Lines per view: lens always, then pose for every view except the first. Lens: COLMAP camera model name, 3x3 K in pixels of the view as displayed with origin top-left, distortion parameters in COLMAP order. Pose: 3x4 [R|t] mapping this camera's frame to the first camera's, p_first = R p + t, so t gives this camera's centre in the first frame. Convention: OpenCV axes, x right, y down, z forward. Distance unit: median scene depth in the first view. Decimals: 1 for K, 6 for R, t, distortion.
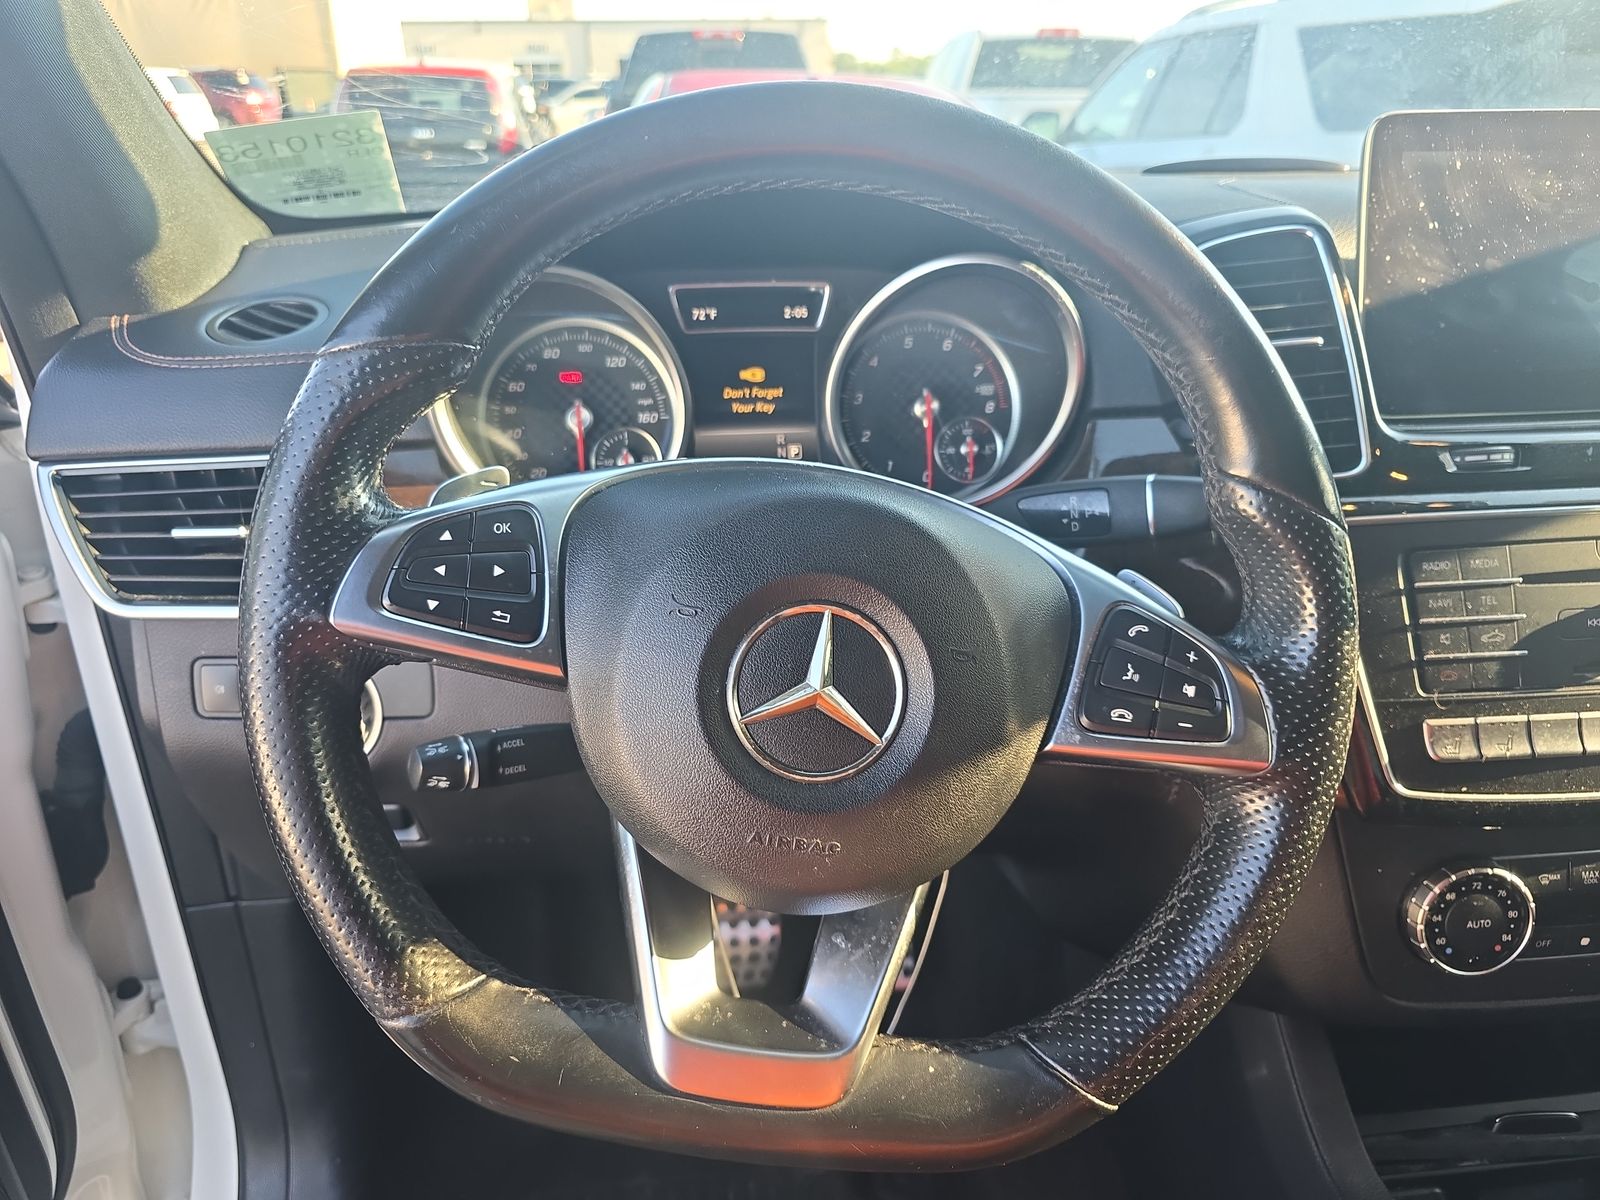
lens RADIAL K [[1112.2, 0, 804.3], [0, 1112.2, 591.7], [0, 0, 1]] dist [0.040879, -0.027619]
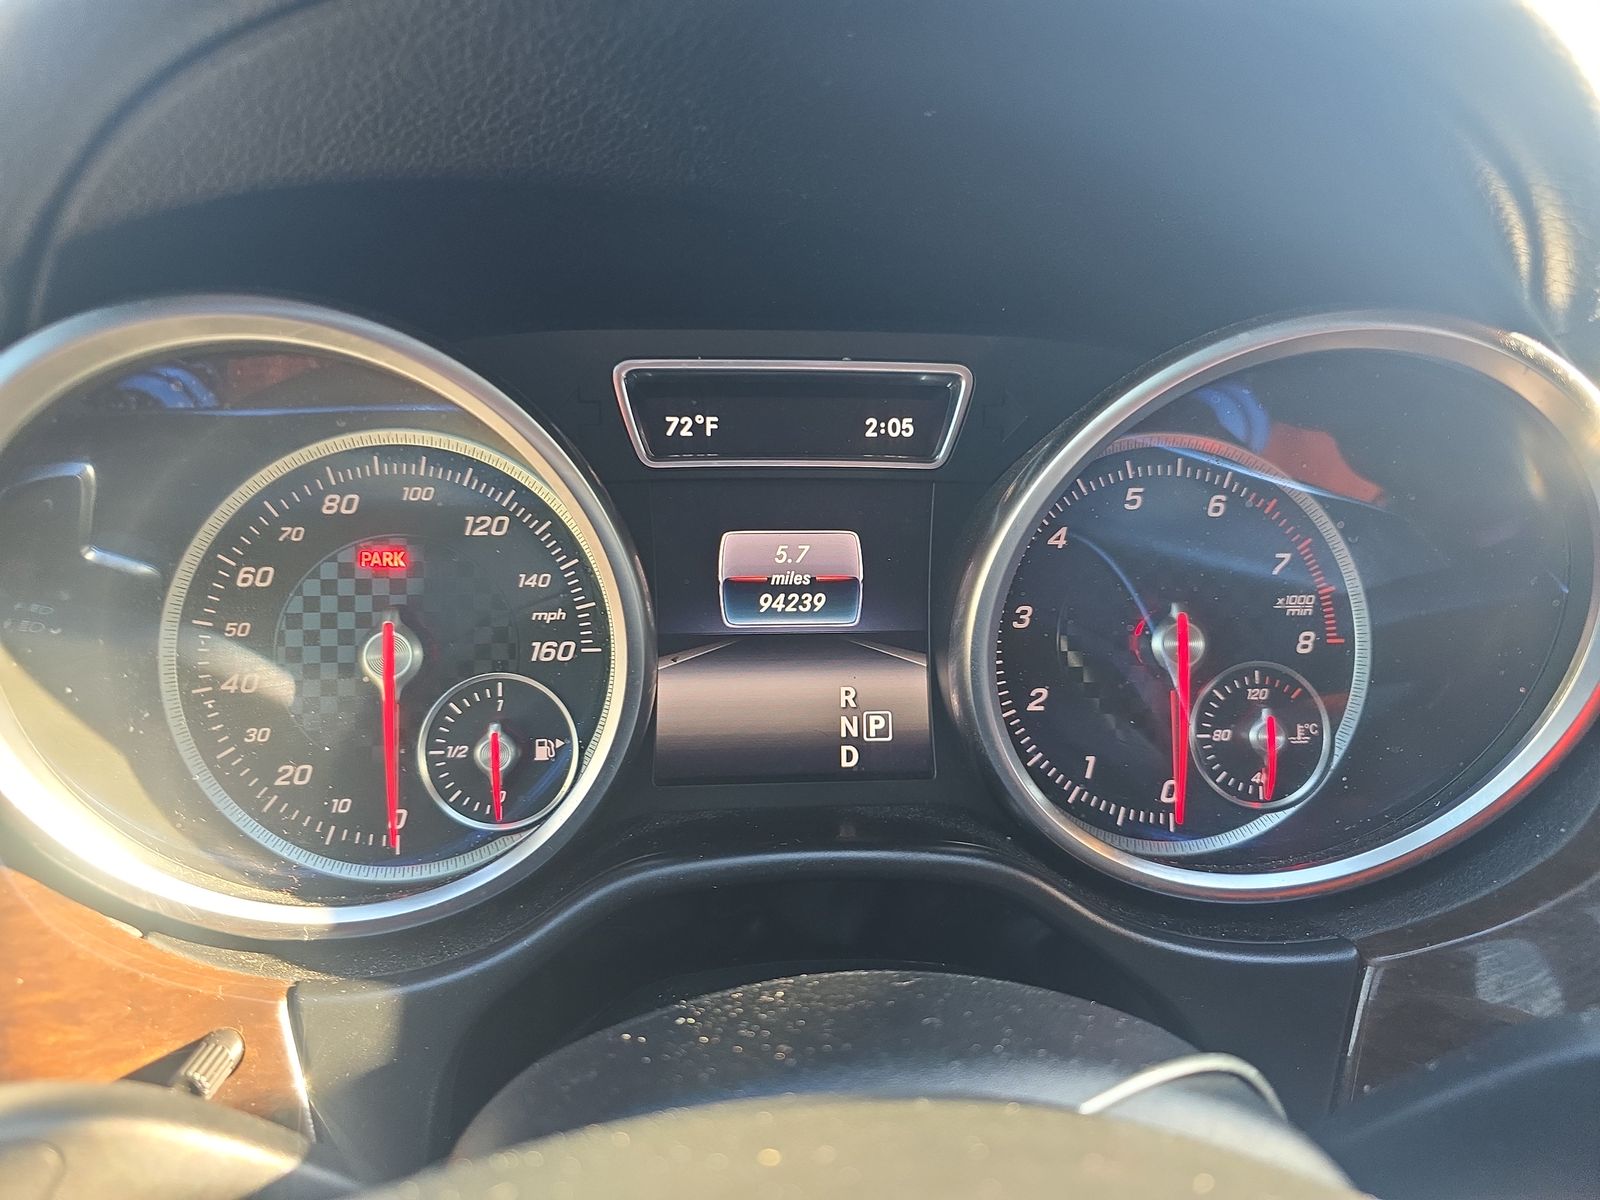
lens RADIAL K [[1112.2, 0, 796.1], [0, 1112.2, 606.2], [0, 0, 1]] dist [0.040879, -0.027619]
pose [[0.999632, 0.026920, -0.003245, -0.042418], [-0.027093, 0.996404, -0.080280, -0.140459], [0.001073, 0.080339, 0.996767, 0.553083]]
